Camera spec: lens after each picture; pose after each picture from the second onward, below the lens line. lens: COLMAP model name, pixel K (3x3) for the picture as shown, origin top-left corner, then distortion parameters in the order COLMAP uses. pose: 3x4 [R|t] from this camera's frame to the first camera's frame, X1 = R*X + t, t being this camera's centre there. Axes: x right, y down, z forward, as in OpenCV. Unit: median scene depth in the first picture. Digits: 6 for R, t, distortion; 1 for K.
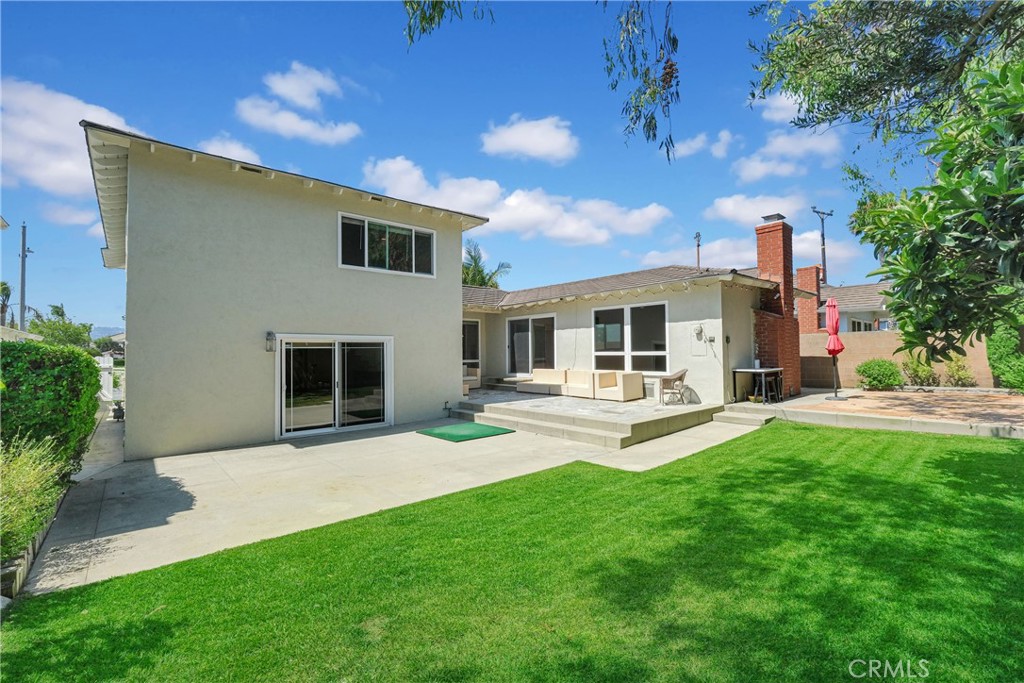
lens RADIAL K [[441.6, 0, 507.5], [0, 441.6, 342.5], [0, 0, 1]] dist [-0.004207, -0.001177]
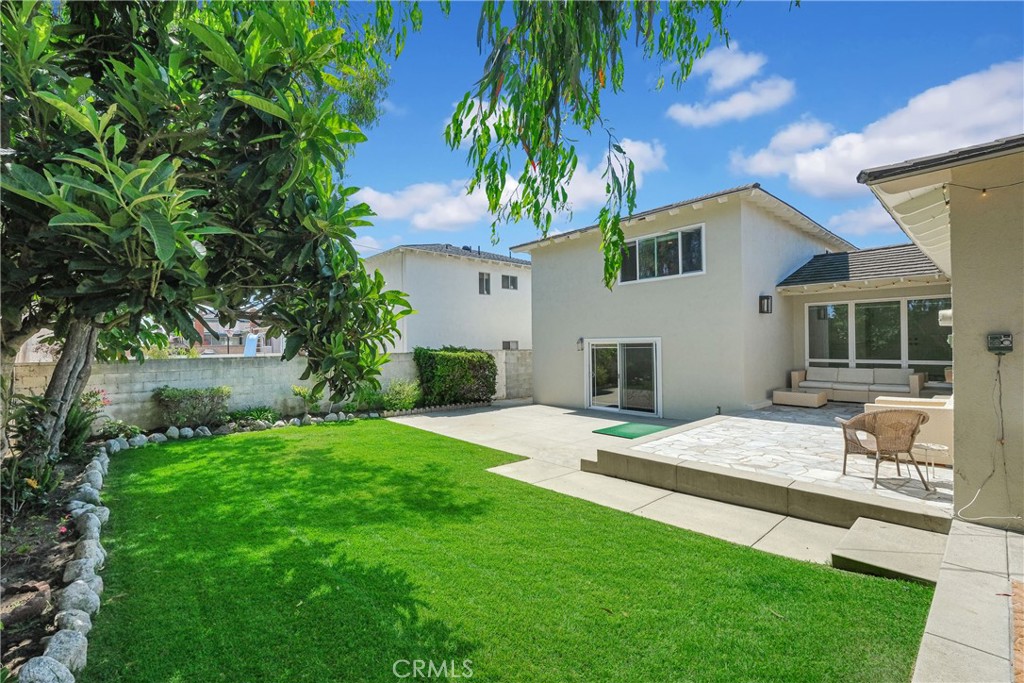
lens RADIAL K [[441.6, 0, 513.8], [0, 441.6, 343.0], [0, 0, 1]] dist [-0.004207, -0.001177]
pose [[0.015704, 0.007342, -0.999850, 1.554883], [0.038973, 0.999209, 0.007950, -0.042640], [0.999117, -0.039092, 0.015406, 1.153750]]
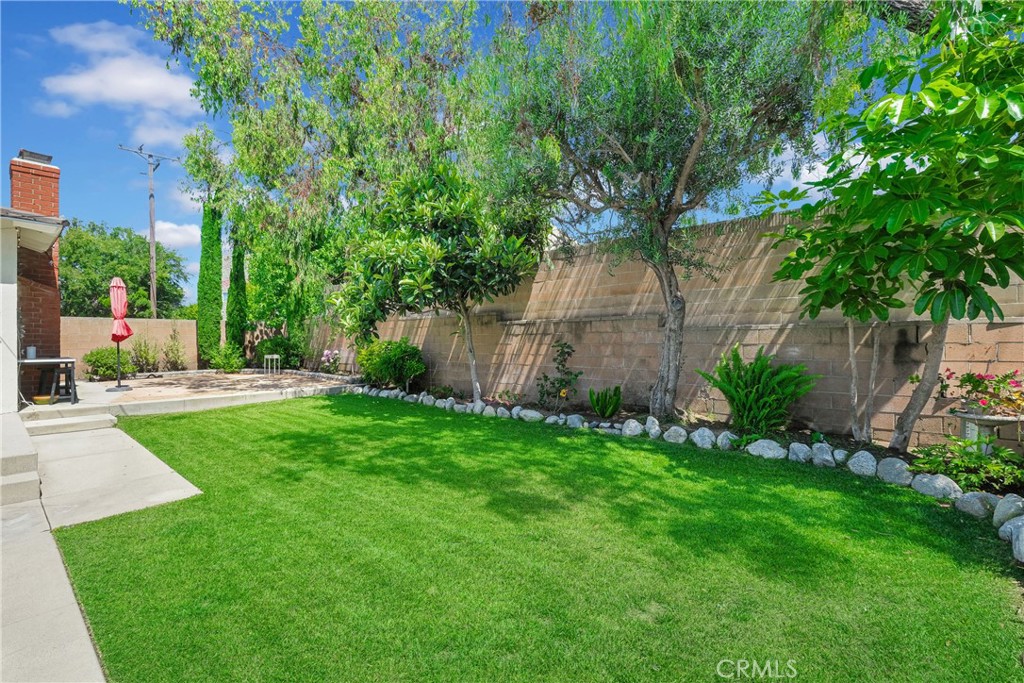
lens RADIAL K [[441.6, 0, 506.6], [0, 441.6, 341.3], [0, 0, 1]] dist [-0.004207, -0.001177]
pose [[-0.180803, 0.014176, 0.983417, -0.538116], [-0.022346, 0.999579, -0.018517, 0.049628], [-0.983265, -0.025323, -0.180410, 0.695430]]
